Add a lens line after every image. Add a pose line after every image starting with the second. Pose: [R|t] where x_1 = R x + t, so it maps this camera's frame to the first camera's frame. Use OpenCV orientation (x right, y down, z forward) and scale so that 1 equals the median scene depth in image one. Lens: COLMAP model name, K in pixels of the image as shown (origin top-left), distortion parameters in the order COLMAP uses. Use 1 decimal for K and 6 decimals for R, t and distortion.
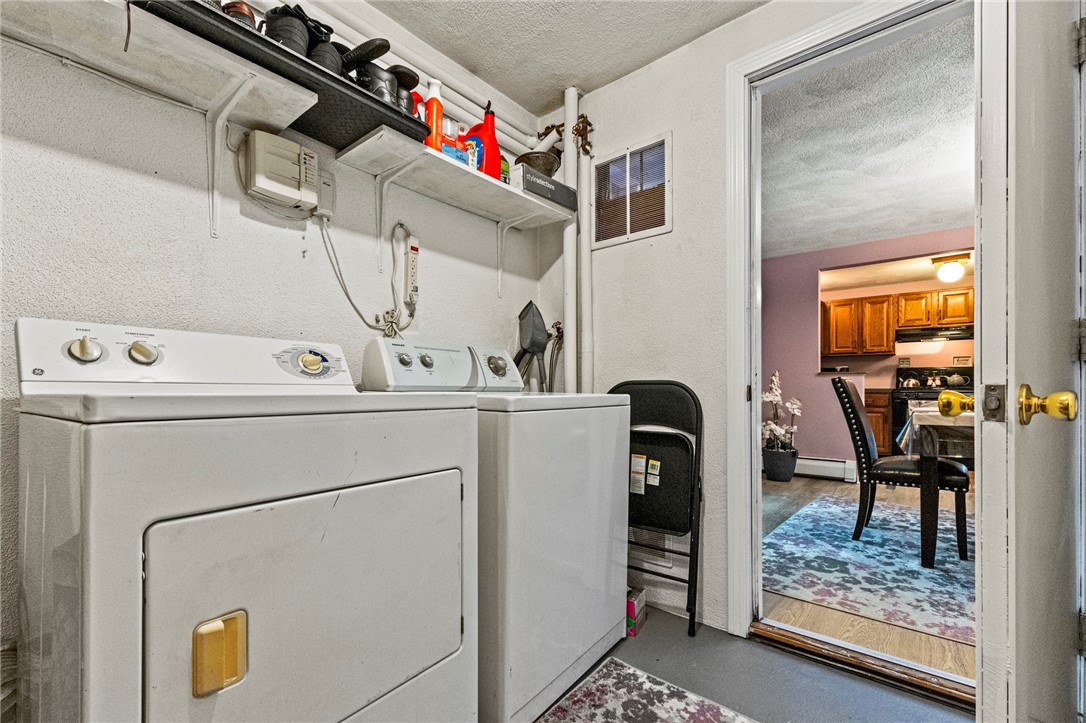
lens RADIAL K [[468.5, 0, 528.2], [0, 468.5, 389.7], [0, 0, 1]] dist [-0.000048, -0.000462]
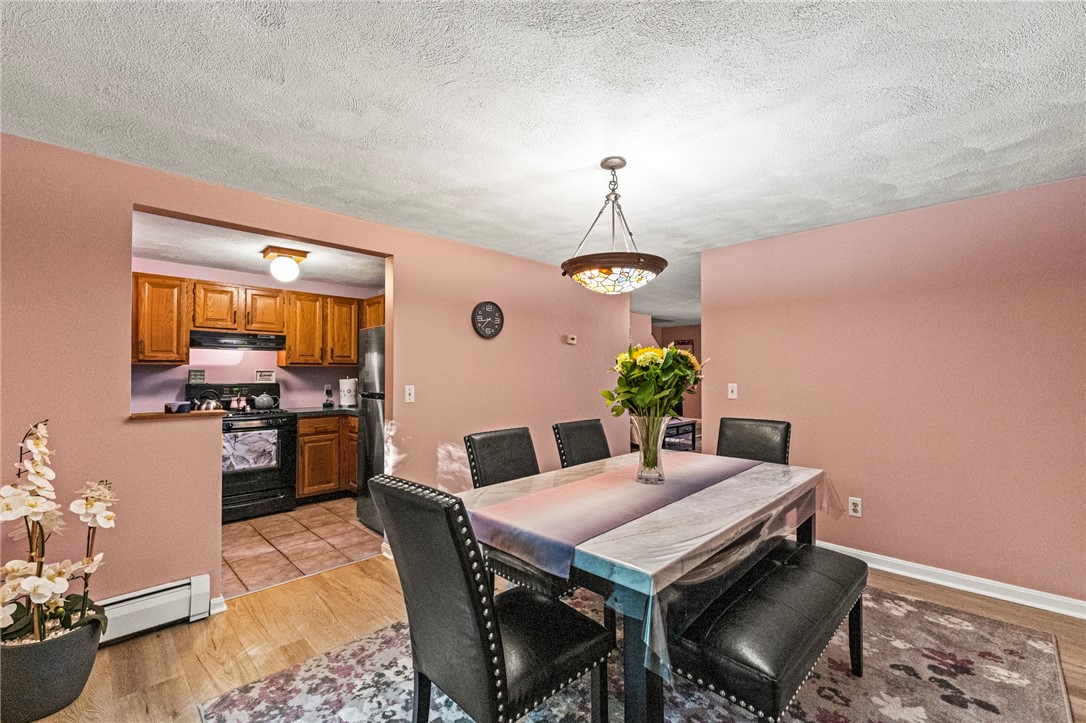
lens RADIAL K [[456.8, 0, 544.7], [0, 456.8, 364.7], [0, 0, 1]] dist [0.014963, -0.005370]
pose [[0.058269, 0.017961, 0.998139, 0.173578], [0.001614, 0.999835, -0.018086, -0.082069], [-0.998300, 0.002664, 0.058231, 0.562221]]
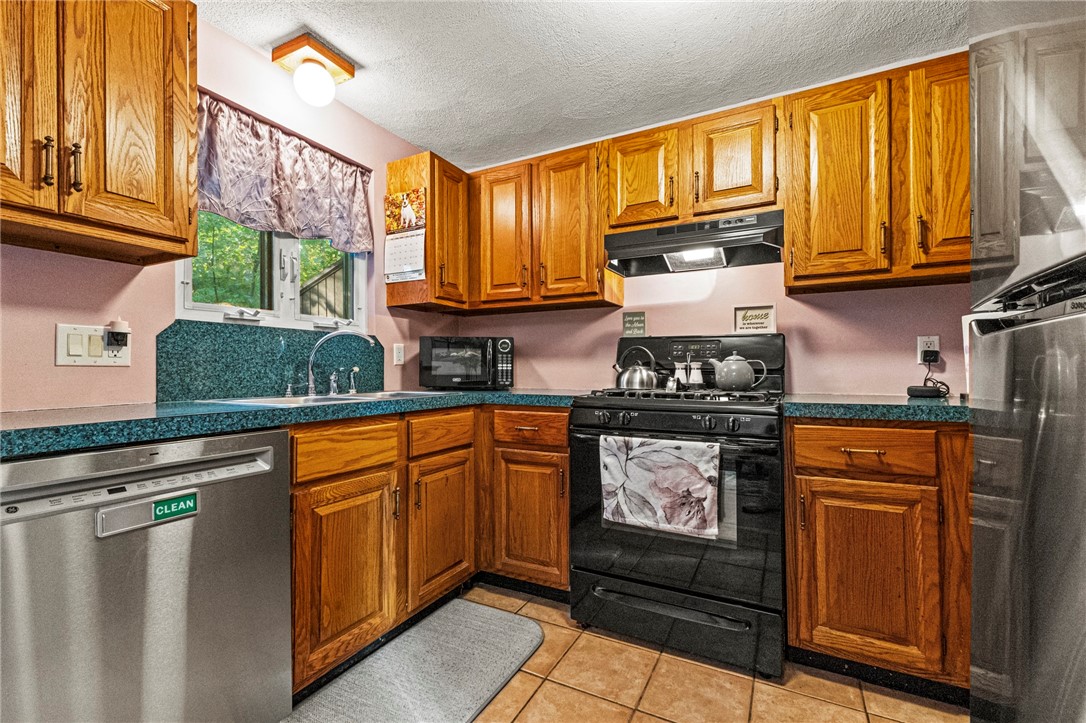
lens RADIAL K [[484.4, 0, 526.1], [0, 484.4, 361.6], [0, 0, 1]] dist [0.000738, -0.000034]
pose [[0.974943, 0.001868, 0.222446, 0.822275], [0.002756, 0.999787, -0.020476, -0.024960], [-0.222437, 0.020577, 0.974730, 0.823887]]
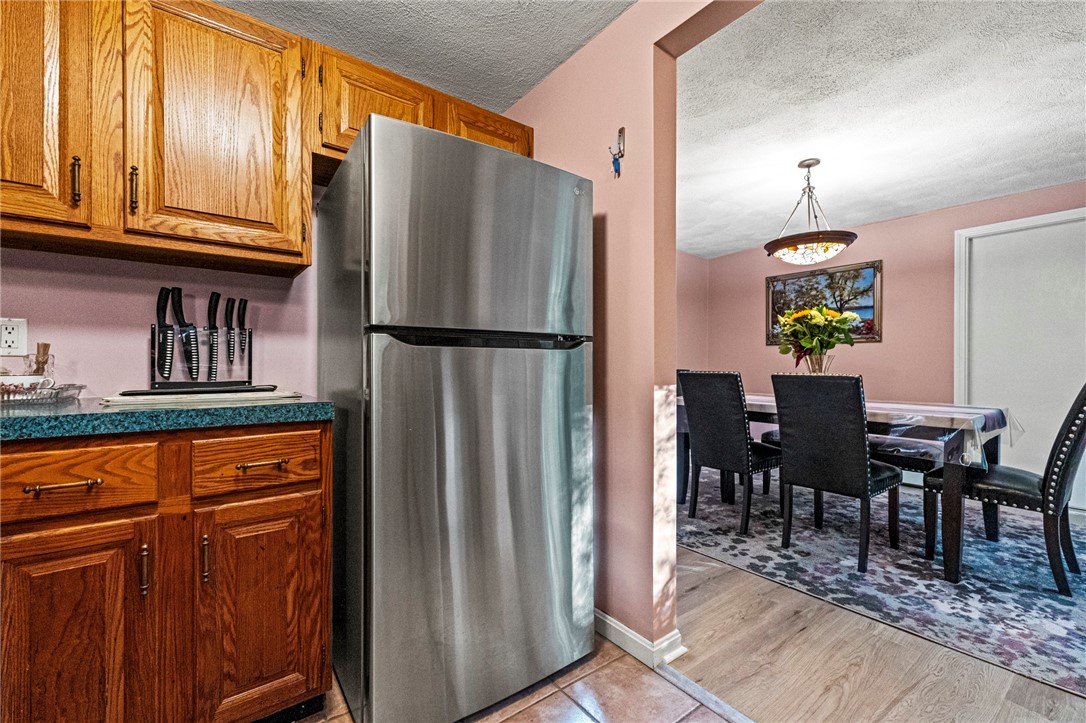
lens RADIAL K [[456.8, 0, 544.7], [0, 456.8, 364.7], [0, 0, 1]] dist [0.014963, -0.005370]
pose [[-0.981208, 0.000521, 0.192951, 0.886928], [-0.000373, 0.999989, -0.004600, -0.023385], [-0.192951, -0.004586, -0.981198, 1.203557]]
